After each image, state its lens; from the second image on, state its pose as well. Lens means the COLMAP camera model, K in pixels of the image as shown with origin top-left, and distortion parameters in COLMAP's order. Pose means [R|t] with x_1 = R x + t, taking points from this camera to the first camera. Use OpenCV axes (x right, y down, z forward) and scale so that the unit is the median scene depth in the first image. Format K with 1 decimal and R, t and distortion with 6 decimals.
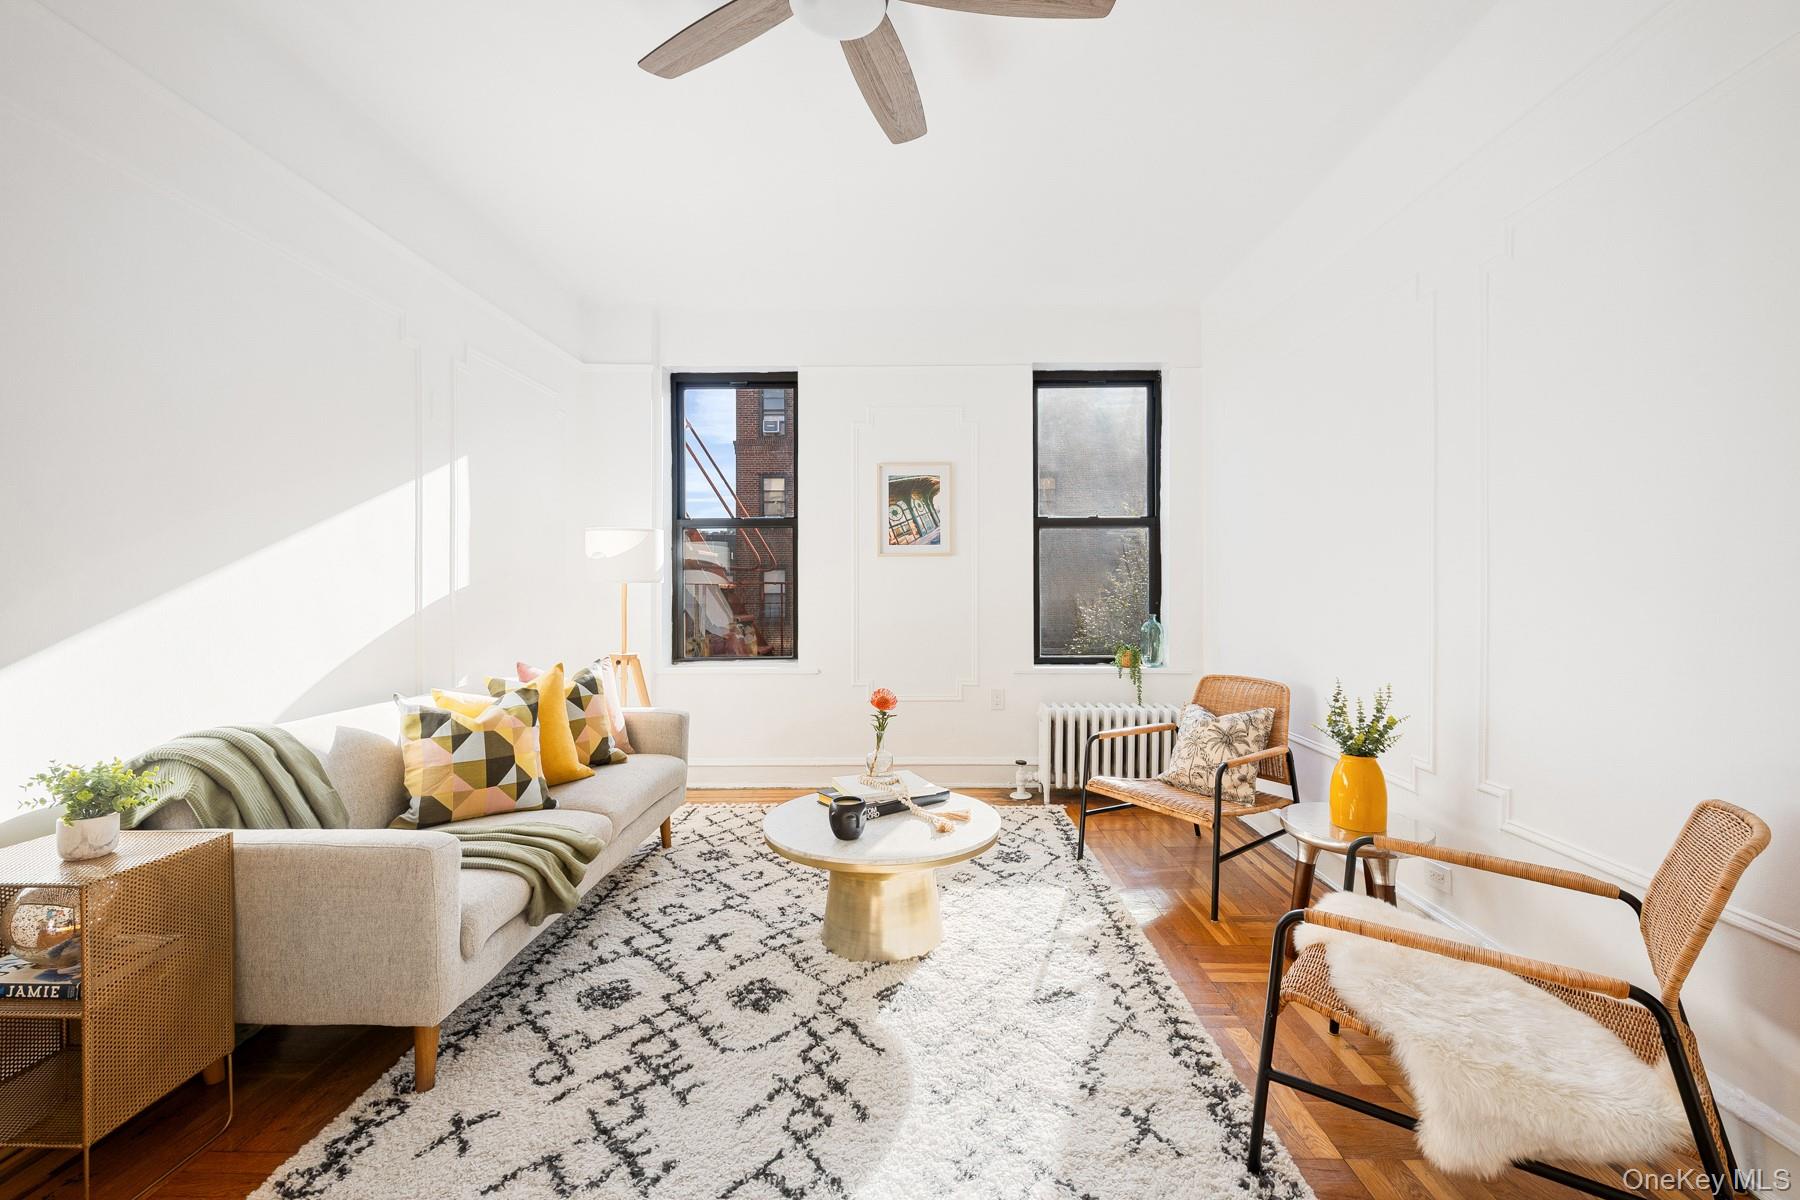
lens RADIAL K [[785.3, 0, 897.3], [0, 785.3, 593.8], [0, 0, 1]] dist [0.010020, -0.000430]
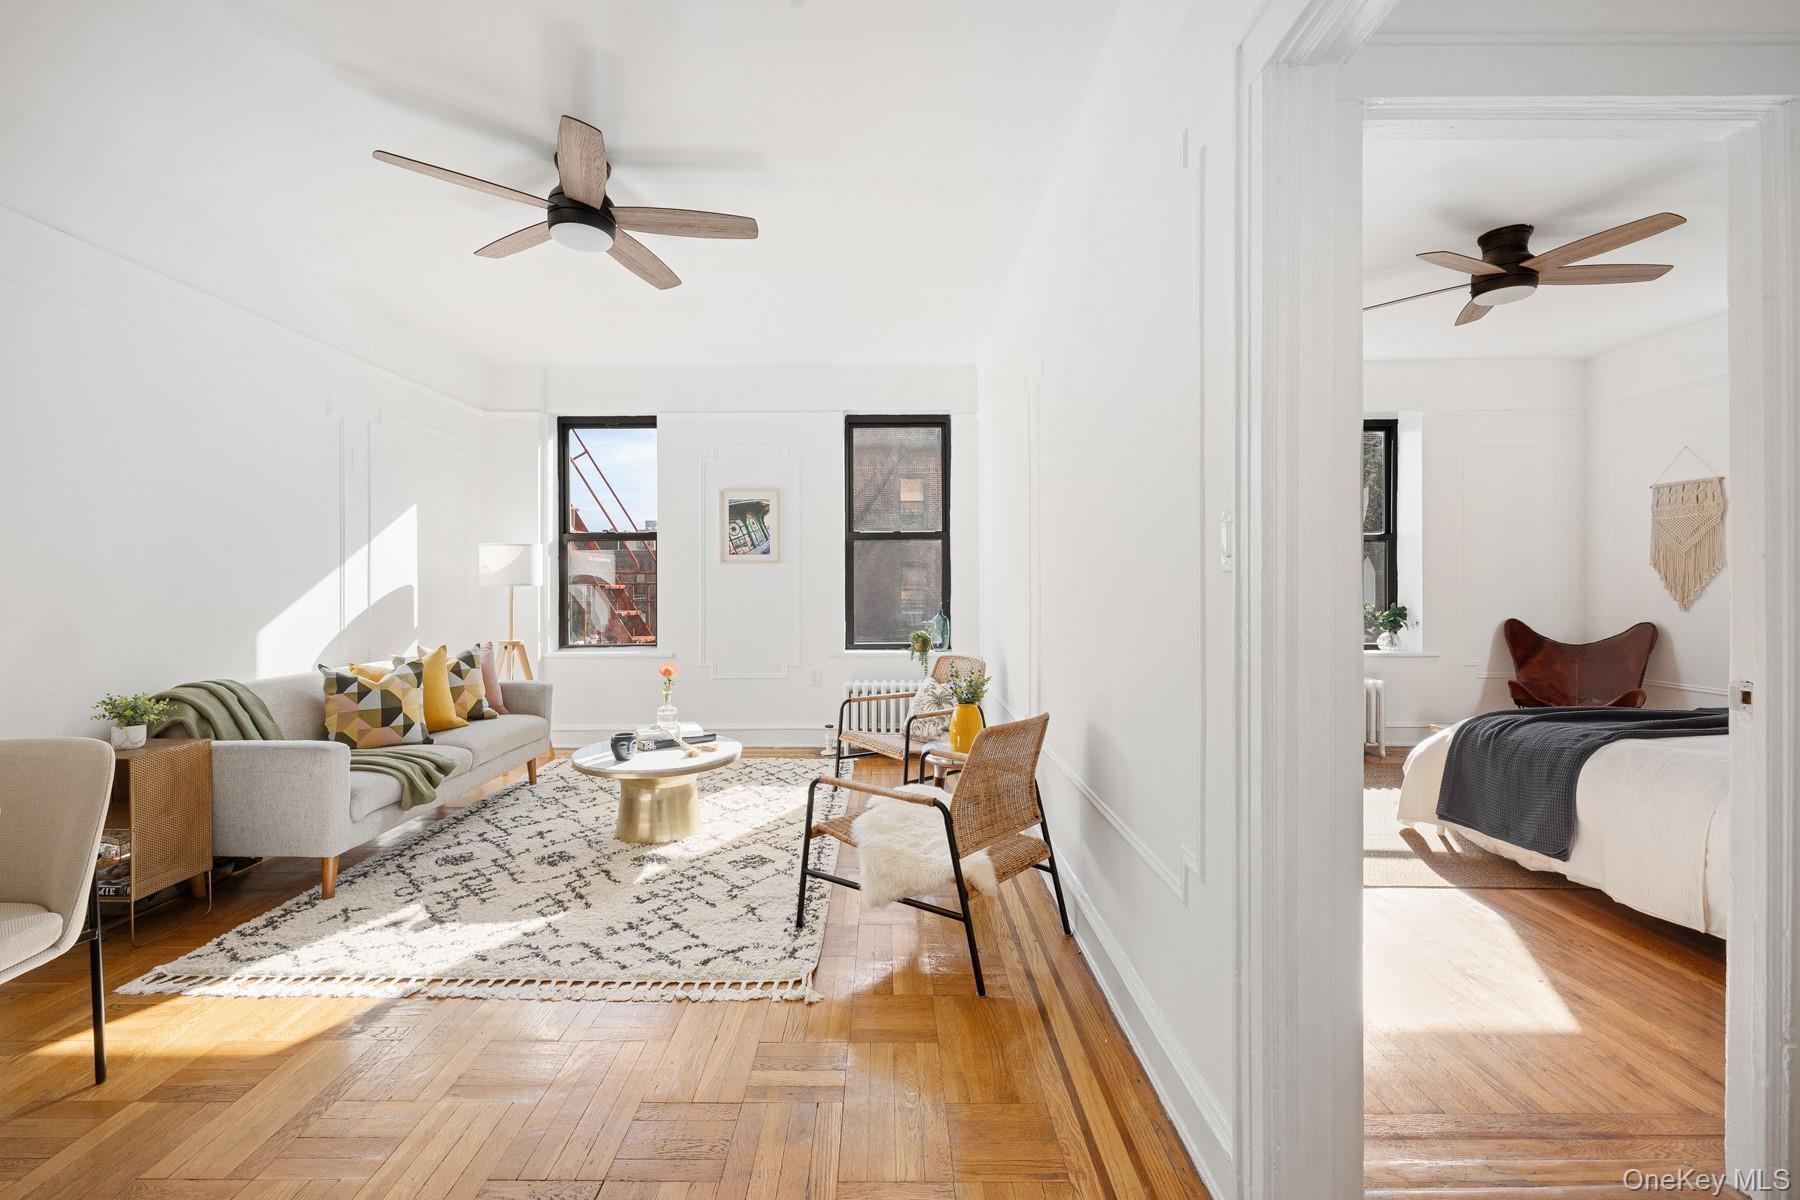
lens RADIAL K [[785.3, 0, 871.8], [0, 785.3, 588.4], [0, 0, 1]] dist [0.010020, -0.000430]
pose [[0.999980, -0.000675, 0.006332, 0.393863], [0.000679, 1.000000, -0.000552, -0.013406], [-0.006332, 0.000556, 0.999980, -0.490214]]
